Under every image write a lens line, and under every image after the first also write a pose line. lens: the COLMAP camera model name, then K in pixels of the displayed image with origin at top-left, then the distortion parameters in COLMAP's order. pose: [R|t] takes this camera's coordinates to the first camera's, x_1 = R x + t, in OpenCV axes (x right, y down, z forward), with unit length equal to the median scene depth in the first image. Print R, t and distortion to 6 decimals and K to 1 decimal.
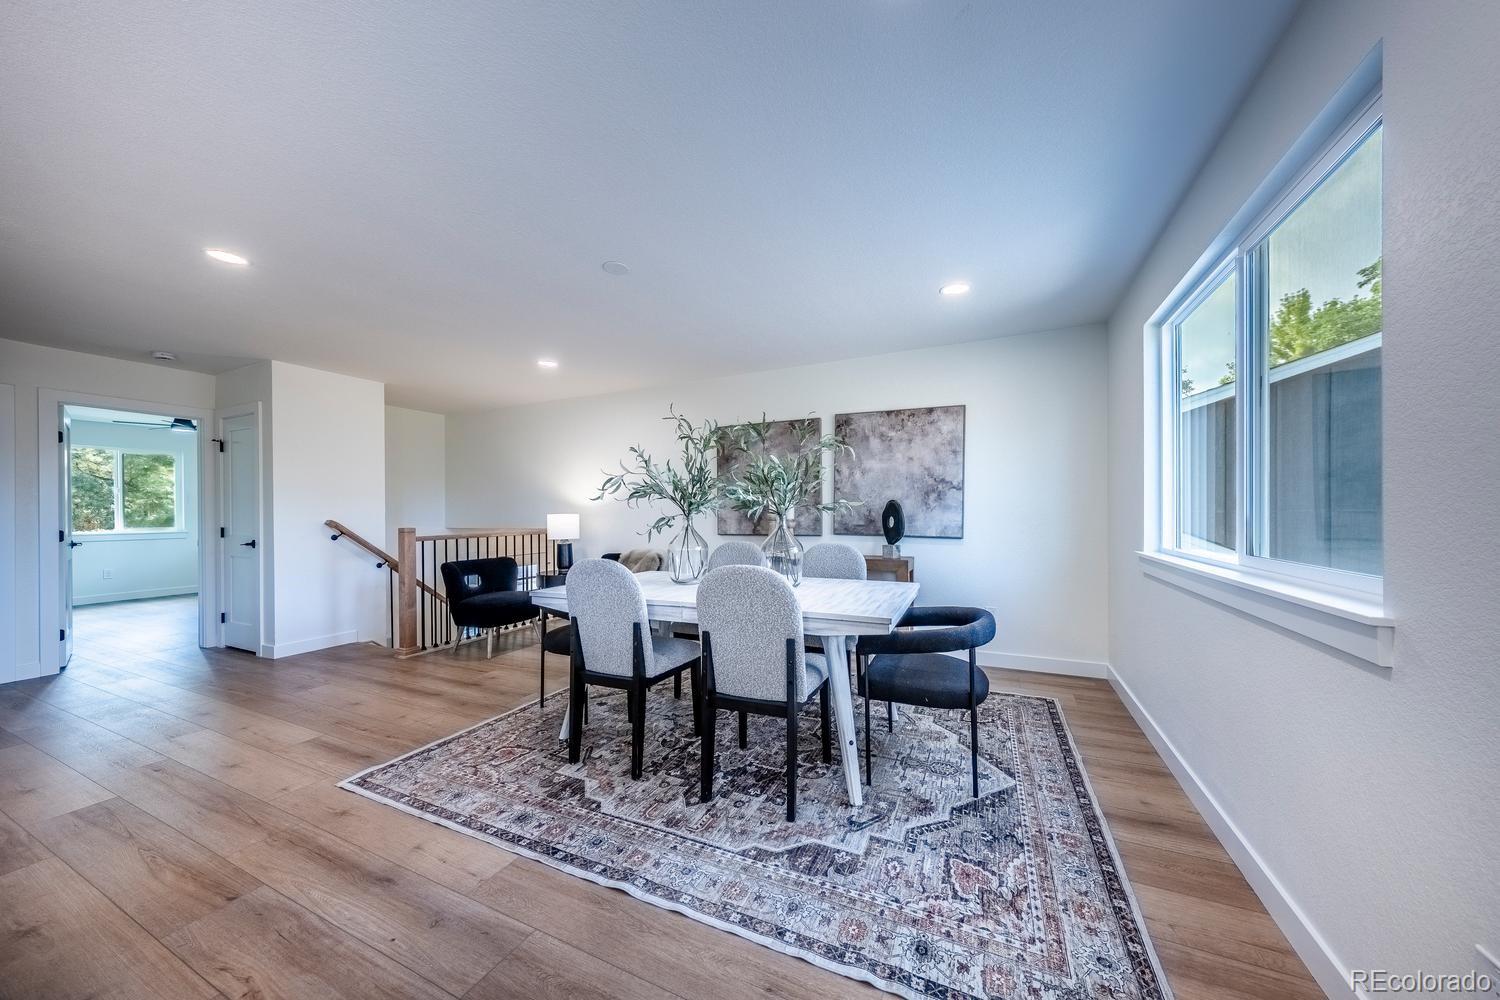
lens RADIAL K [[509.9, 0, 757.1], [0, 509.9, 512.2], [0, 0, 1]] dist [0.000082, 0.000131]
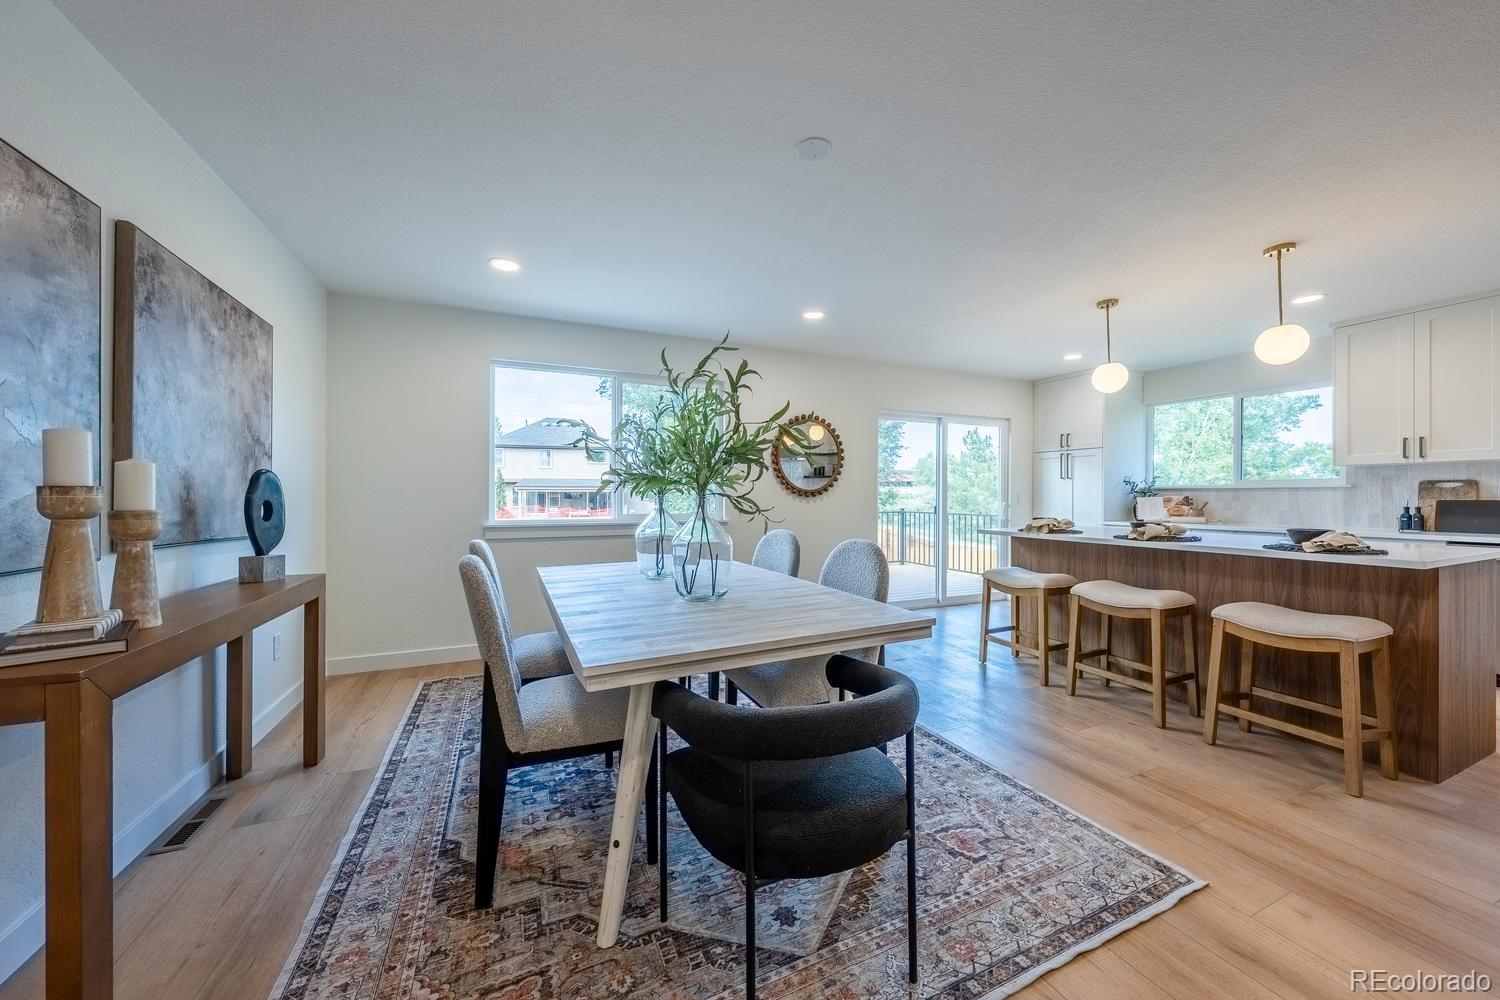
lens RADIAL K [[528.9, 0, 753.1], [0, 528.9, 495.8], [0, 0, 1]] dist [-0.001504, 0.000024]
pose [[-0.751807, 0.006943, 0.659347, -0.438013], [0.006153, 0.999975, -0.003514, 0.006918], [-0.659354, 0.001415, -0.751831, 1.011924]]
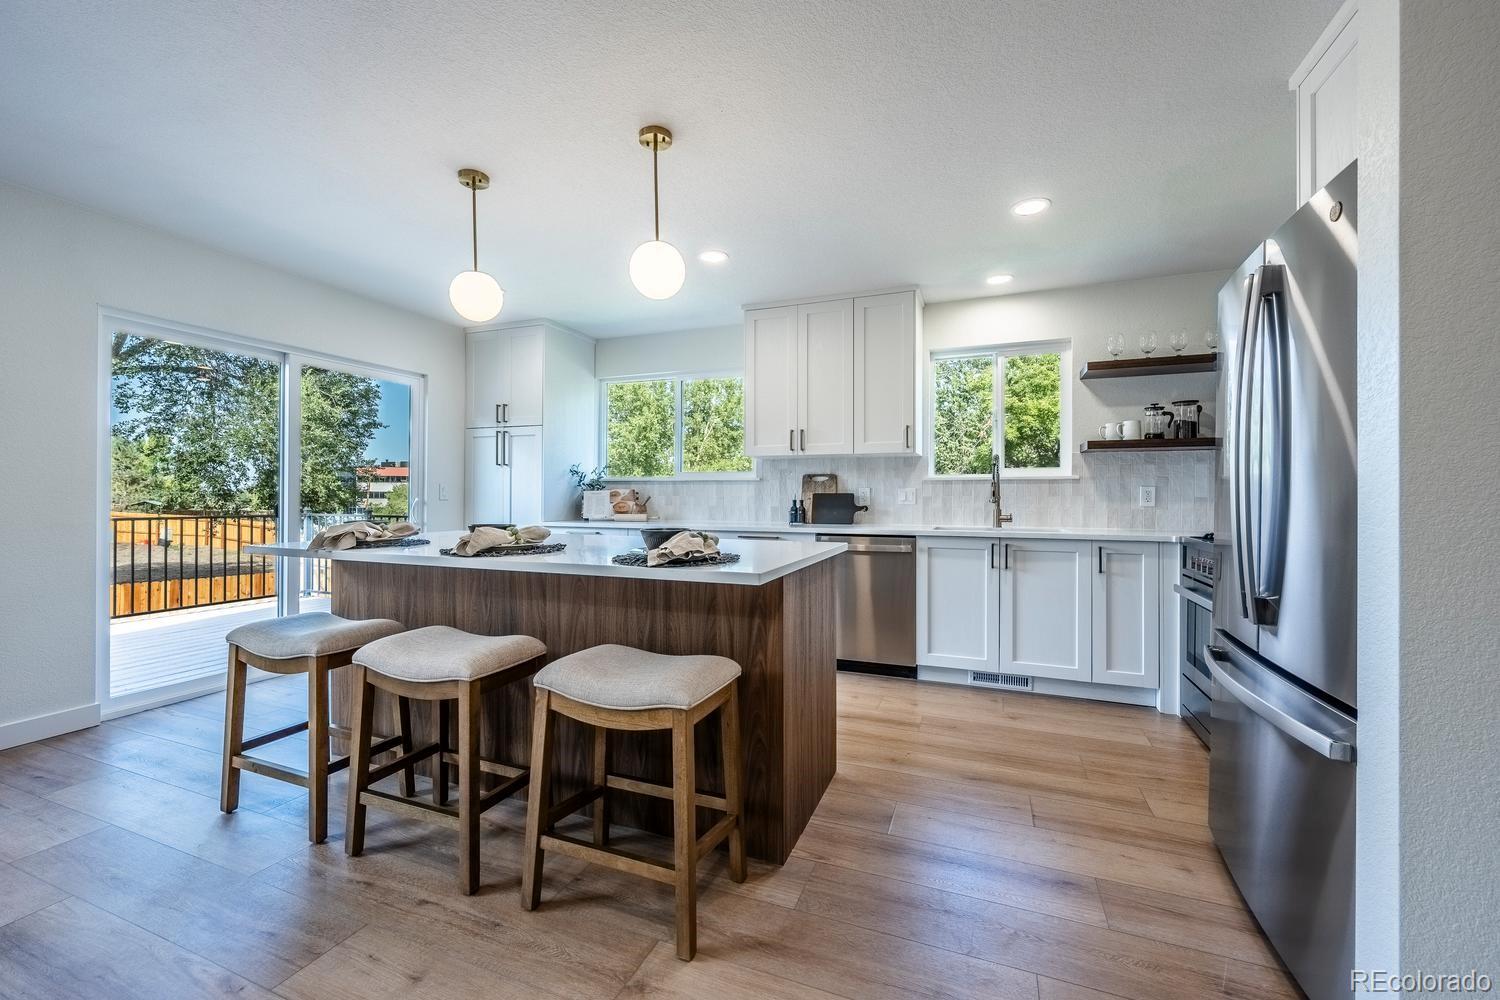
lens RADIAL K [[603.8, 0, 752.1], [0, 603.8, 494.9], [0, 0, 1]] dist [0.000841, -0.000047]
pose [[-0.998342, 0.003225, -0.057466, -0.549771], [0.003210, 0.999995, 0.000364, 0.020014], [0.057467, 0.000179, -0.998347, 0.632799]]
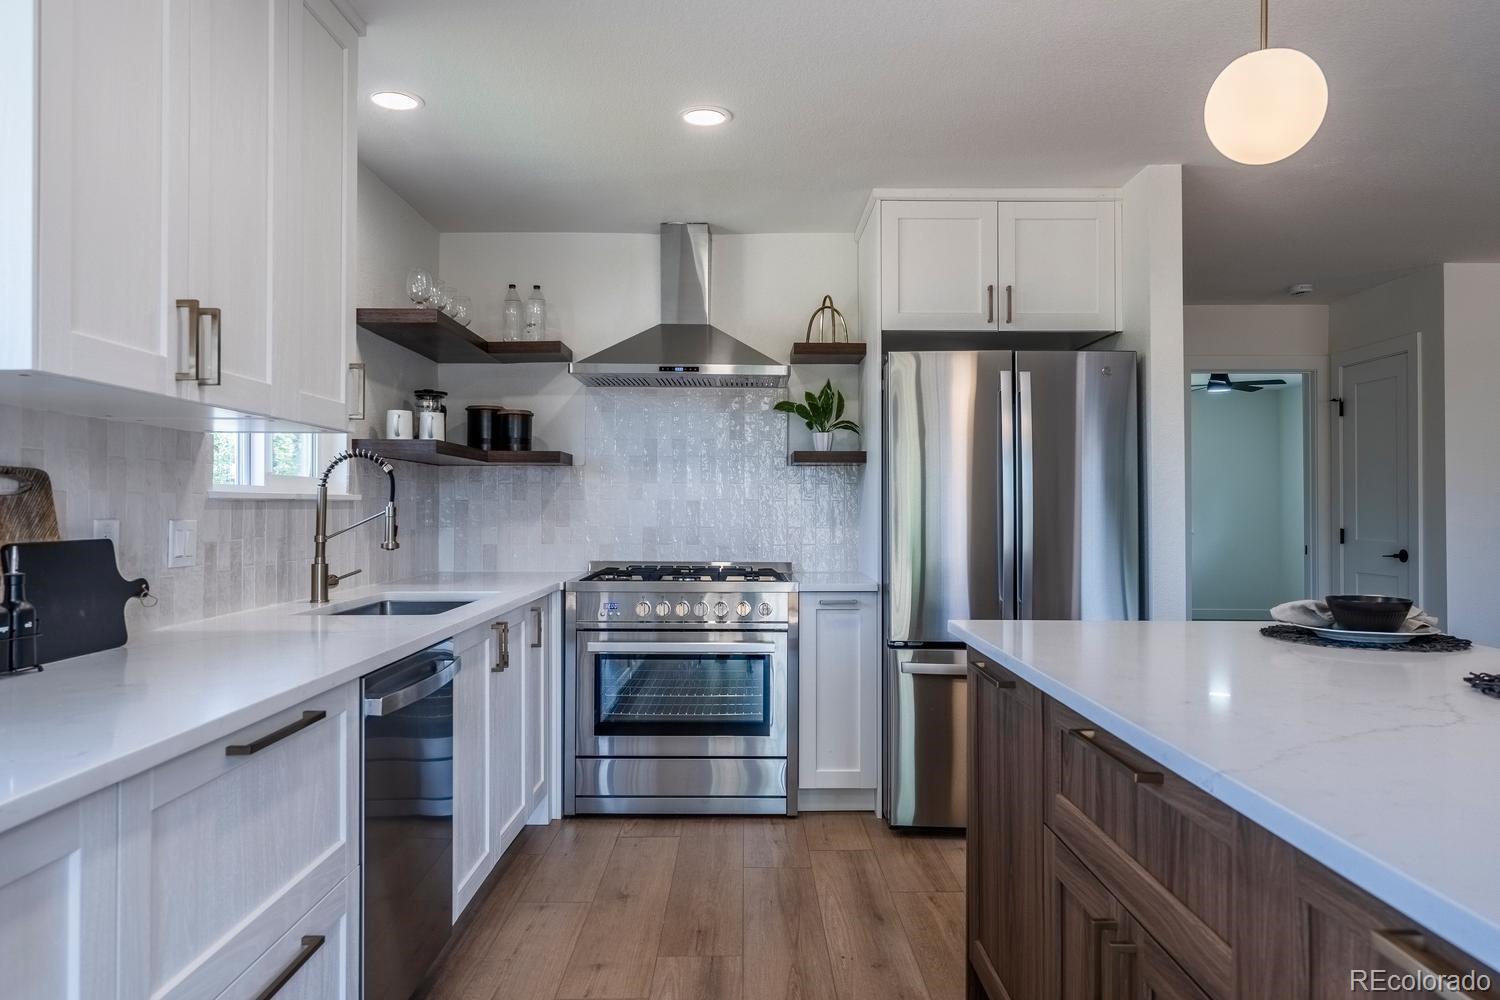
lens RADIAL K [[1024.2, 0, 750.0], [0, 1024.2, 500.0], [0, 0, 1]] dist [-0.009165, -0.002369]
pose [[0.430164, -0.002147, -0.902748, -0.188072], [-0.003371, 0.999986, -0.003985, -0.000097], [0.902744, 0.004758, 0.430151, -0.299907]]
